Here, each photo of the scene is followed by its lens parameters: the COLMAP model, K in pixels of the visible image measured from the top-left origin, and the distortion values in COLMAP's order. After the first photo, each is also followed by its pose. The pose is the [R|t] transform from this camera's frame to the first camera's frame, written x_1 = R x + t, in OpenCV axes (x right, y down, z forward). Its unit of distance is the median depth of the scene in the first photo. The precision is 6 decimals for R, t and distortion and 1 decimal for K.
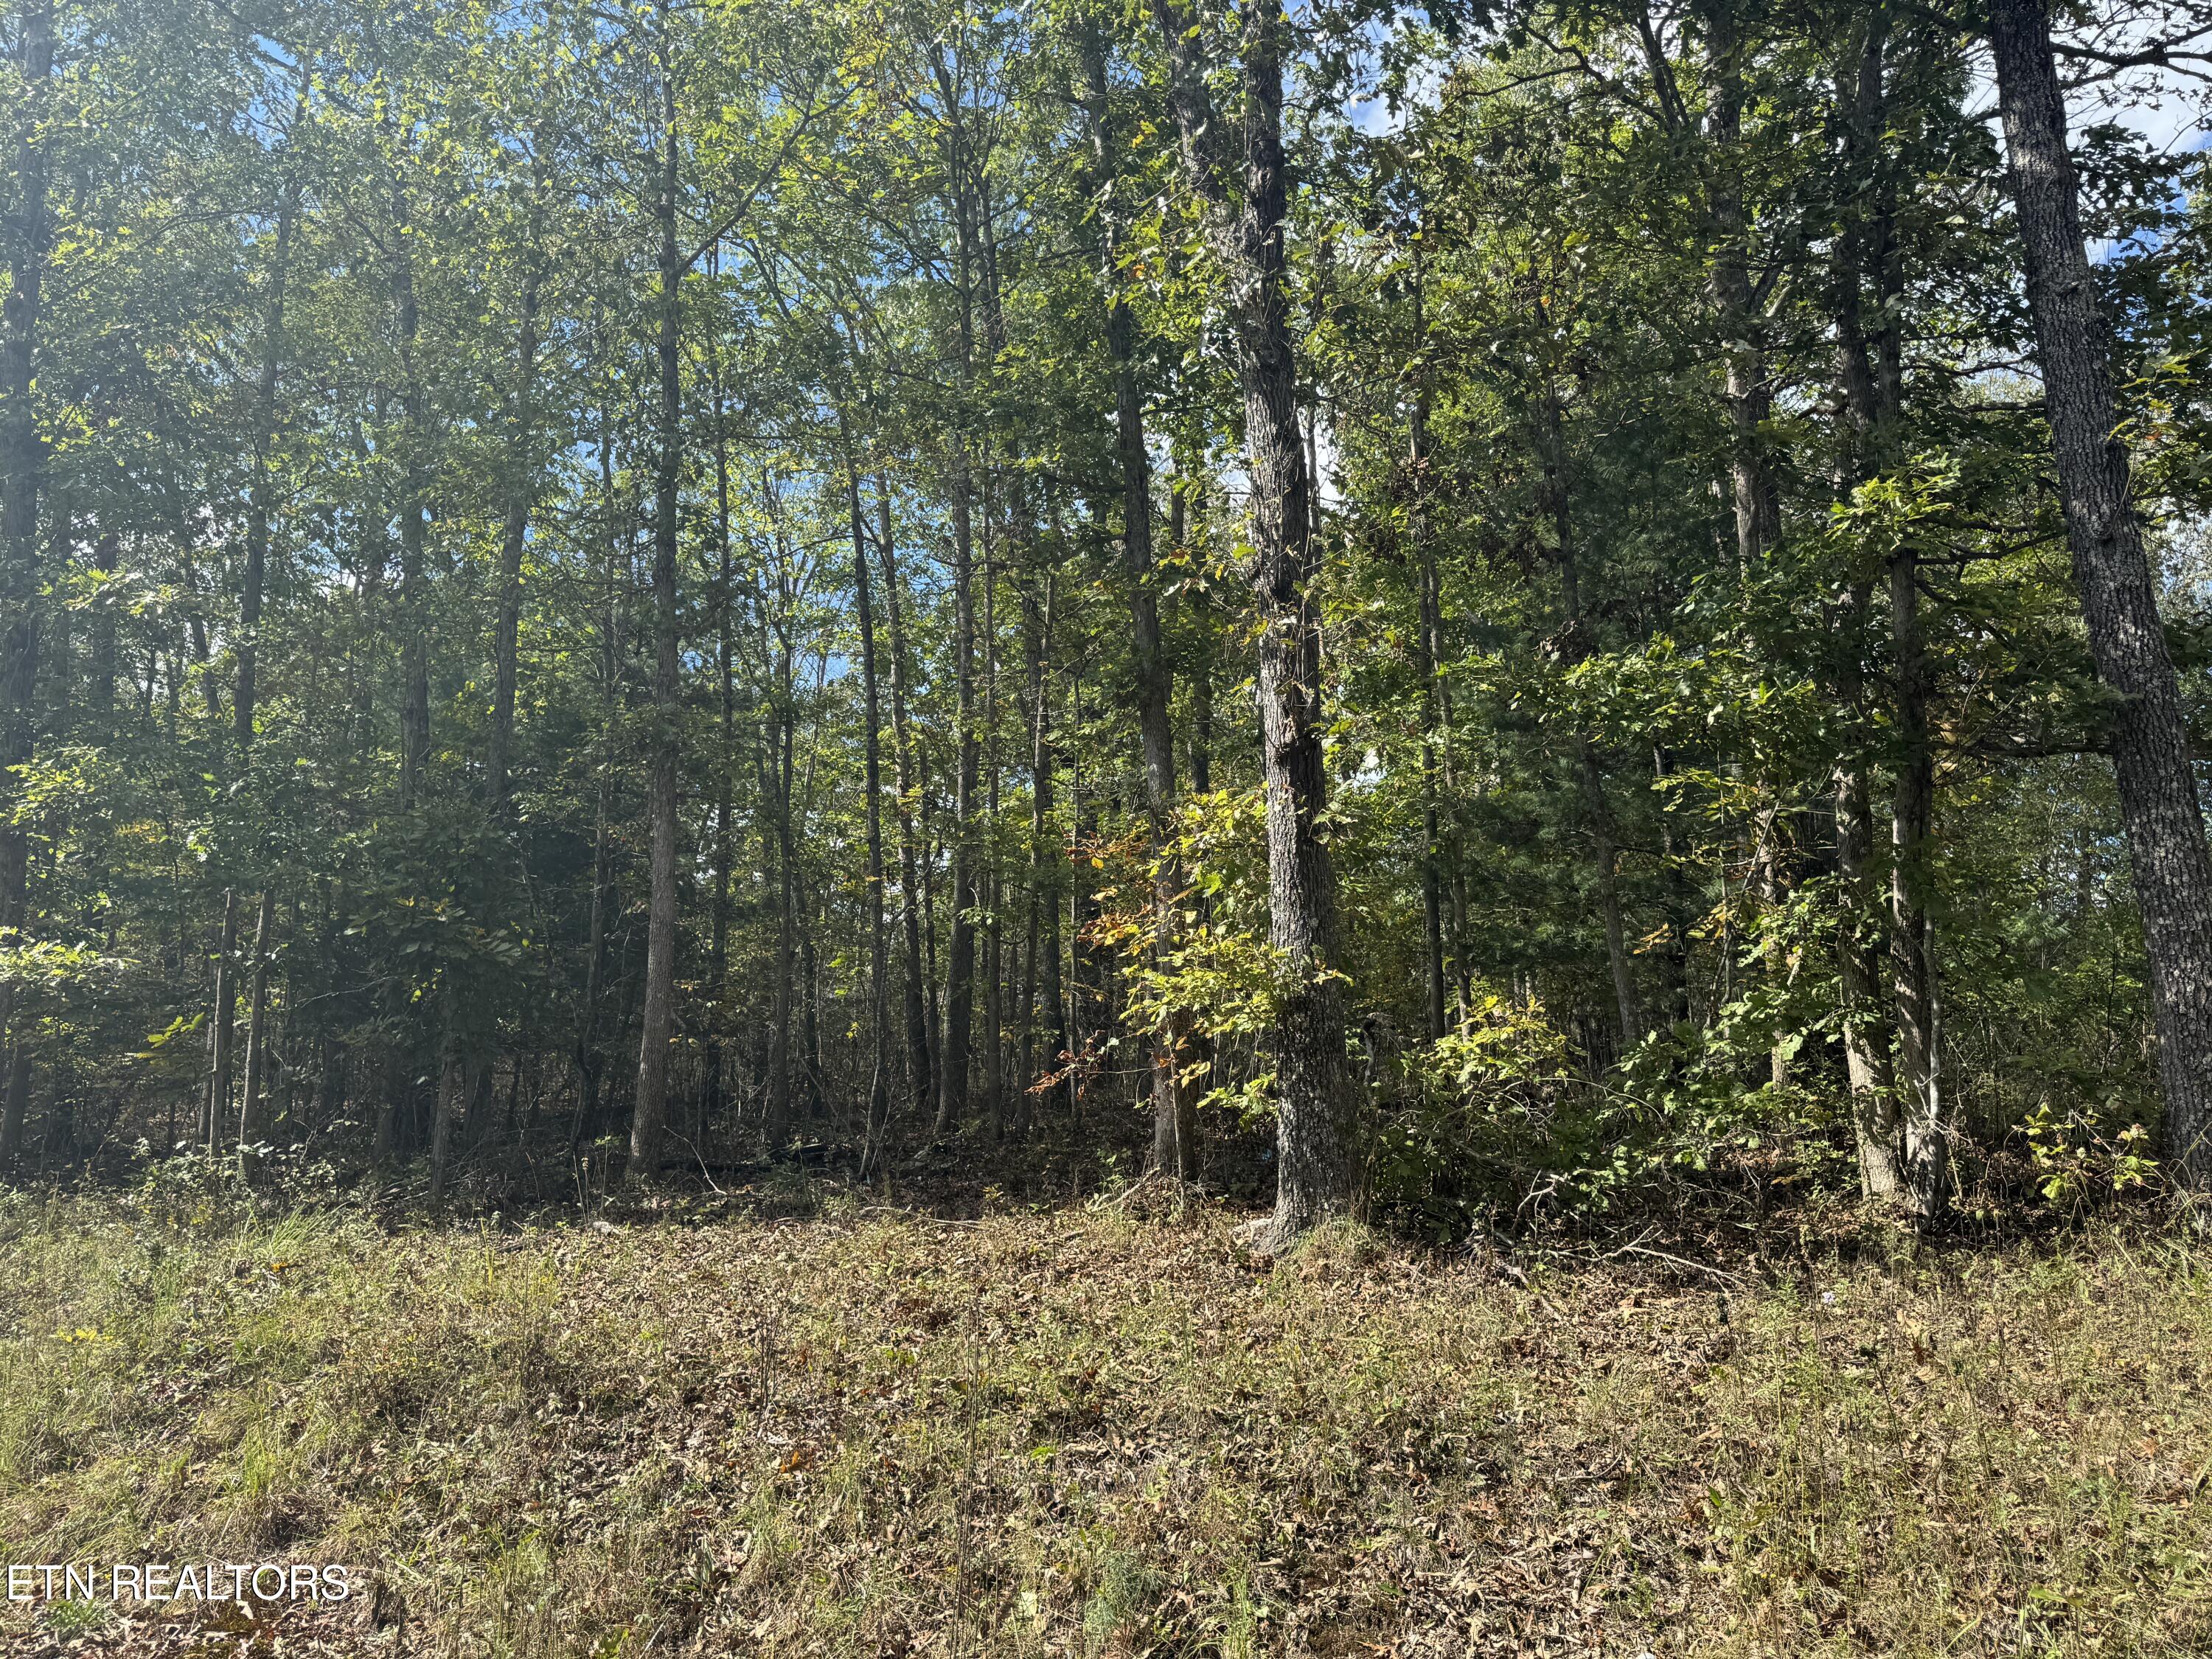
lens RADIAL K [[1573.6, 0, 1108.6], [0, 1573.6, 835.7], [0, 0, 1]] dist [0.028708, -0.028798]
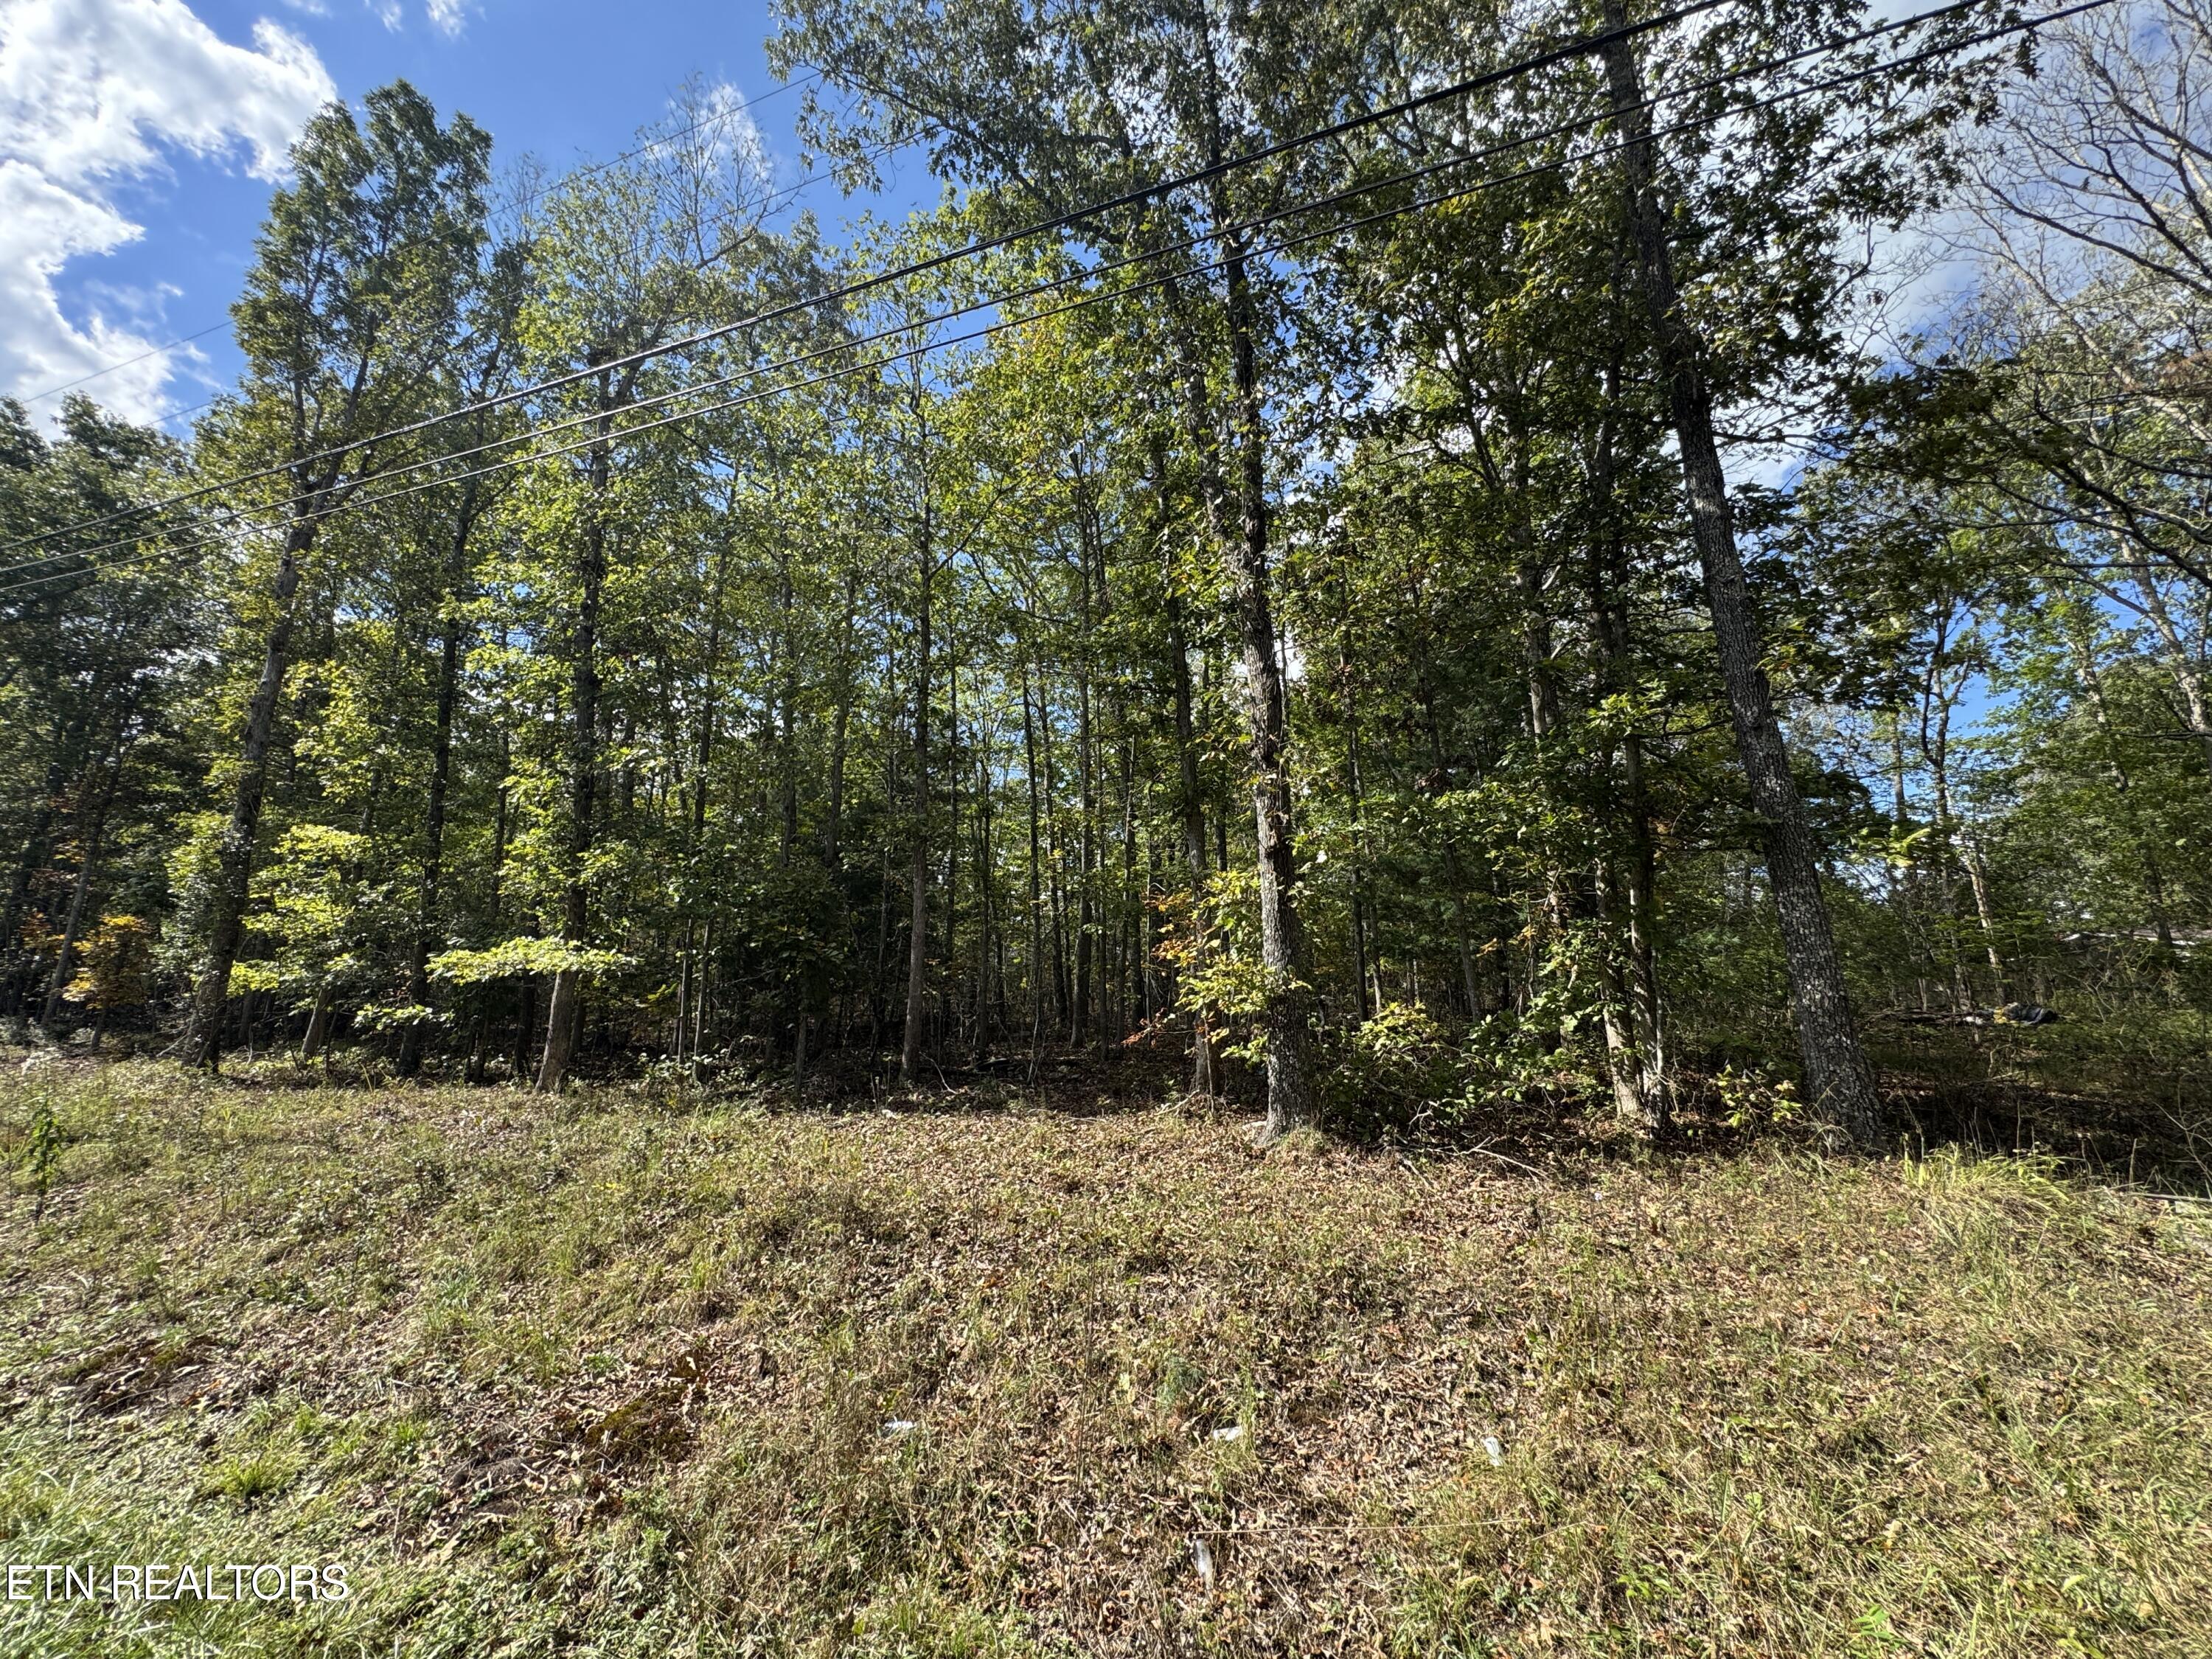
lens RADIAL K [[888.2, 0, 1101.4], [0, 888.2, 826.5], [0, 0, 1]] dist [0.000013, 0.000577]
pose [[0.997136, -0.006045, -0.075384, 0.000600], [0.003319, 0.999337, -0.036244, -0.051839], [0.075554, 0.035890, 0.996496, 0.002707]]
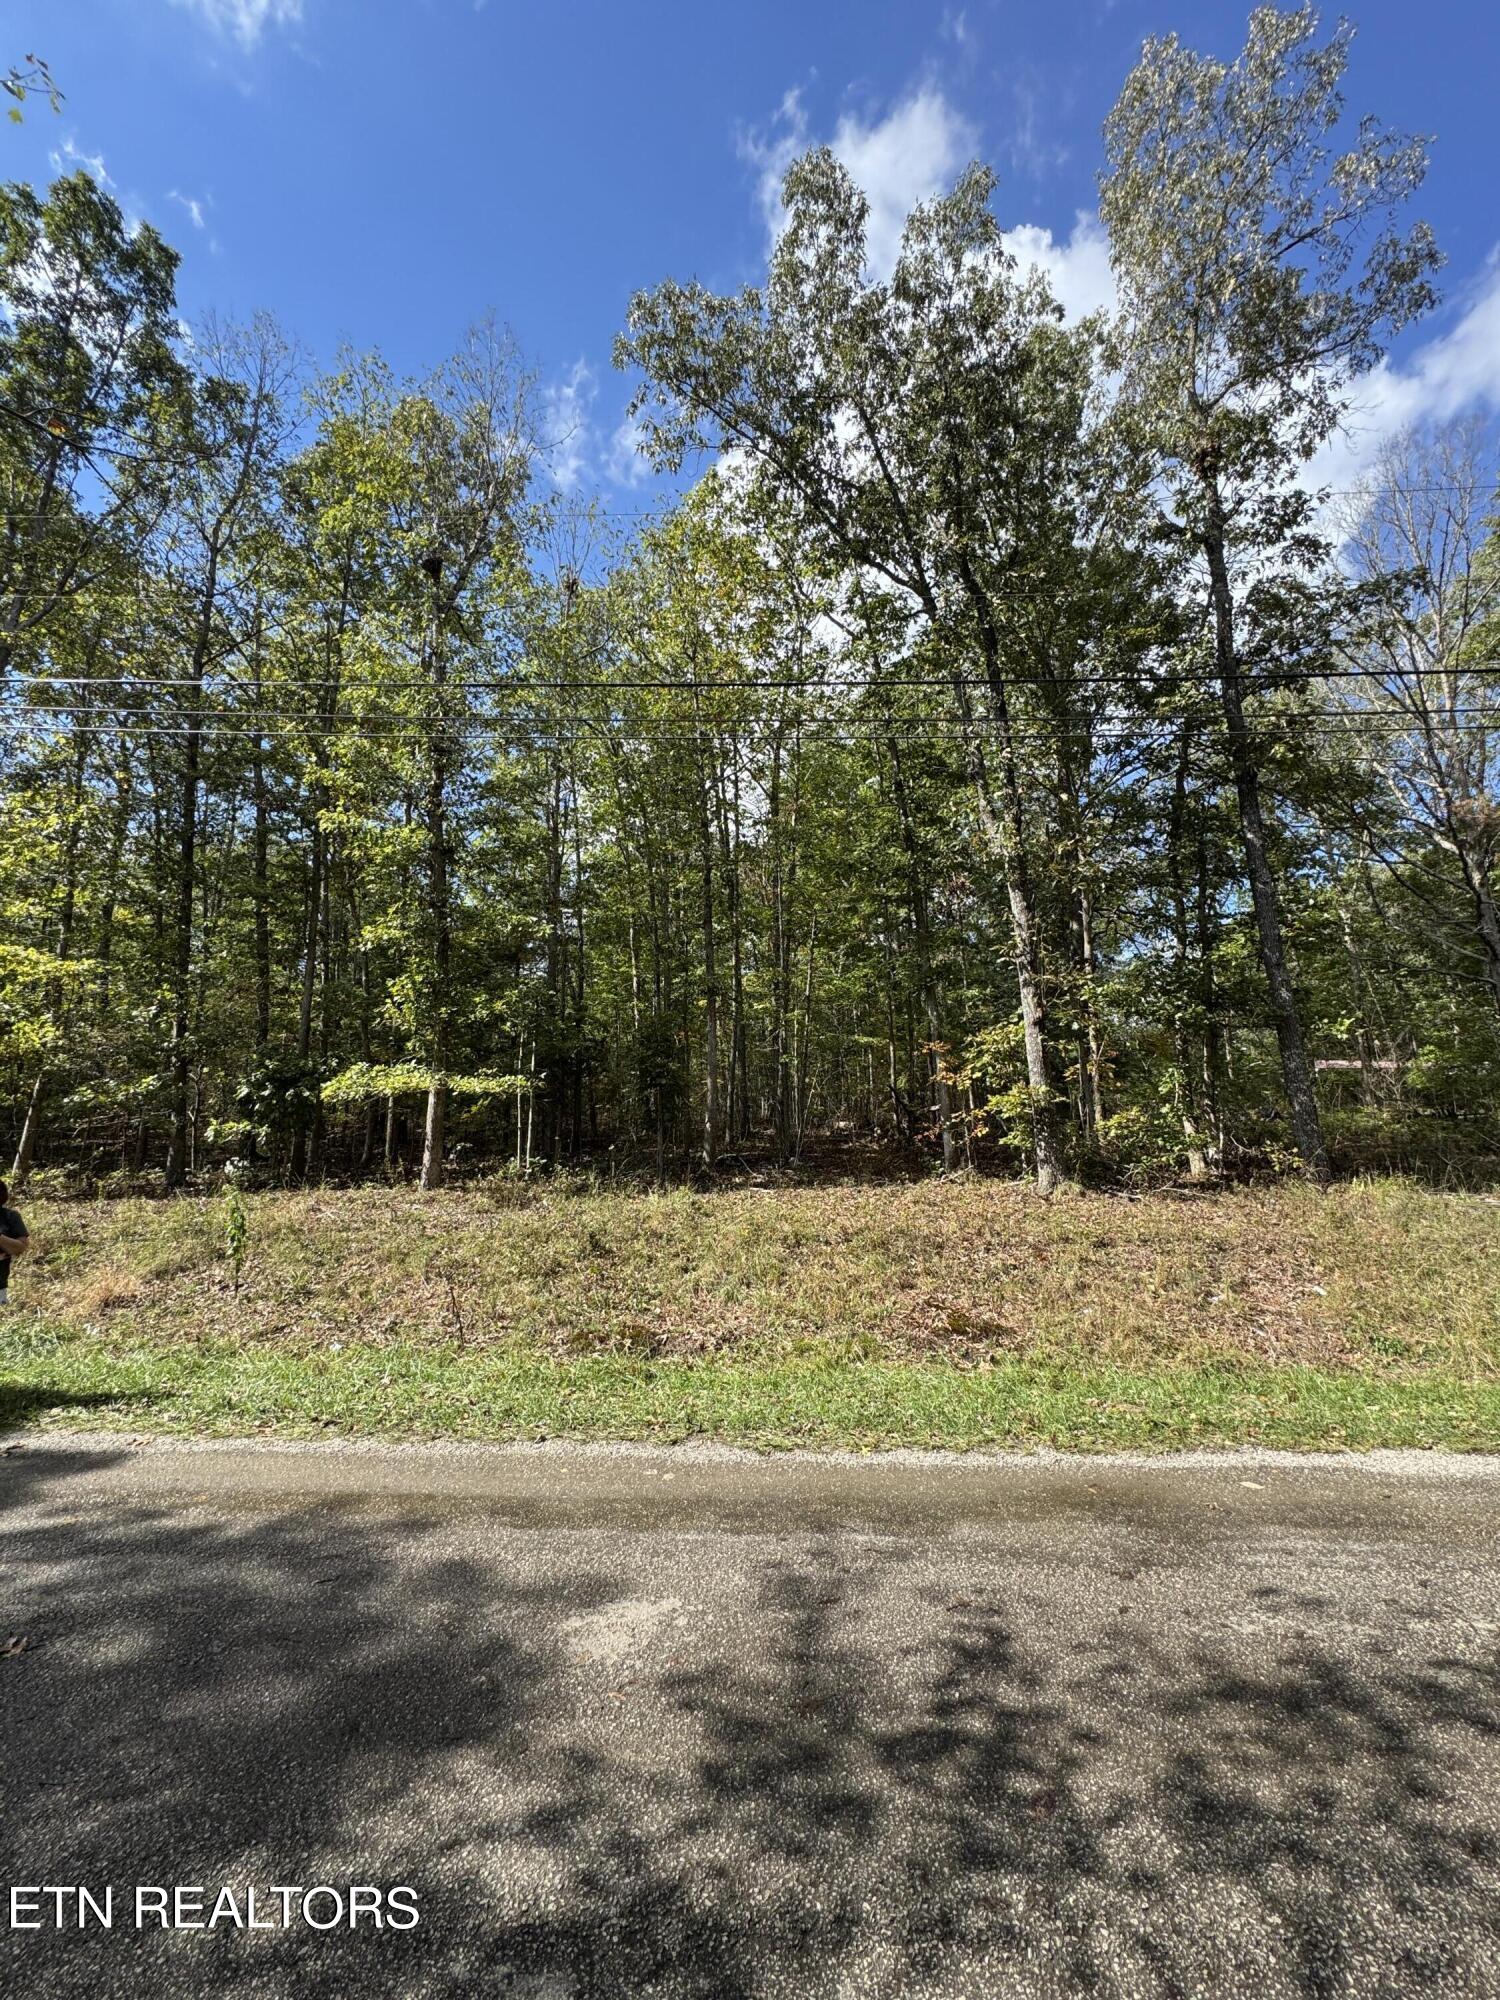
lens RADIAL K [[802.3, 0, 750.0], [0, 802.3, 1000.0], [0, 0, 1]] dist [0.000020, -0.000313]
pose [[0.970033, 0.031479, 0.240924, -0.832220], [-0.036888, 0.999158, 0.017974, -0.110656], [-0.240155, -0.026323, 0.970378, -0.334197]]
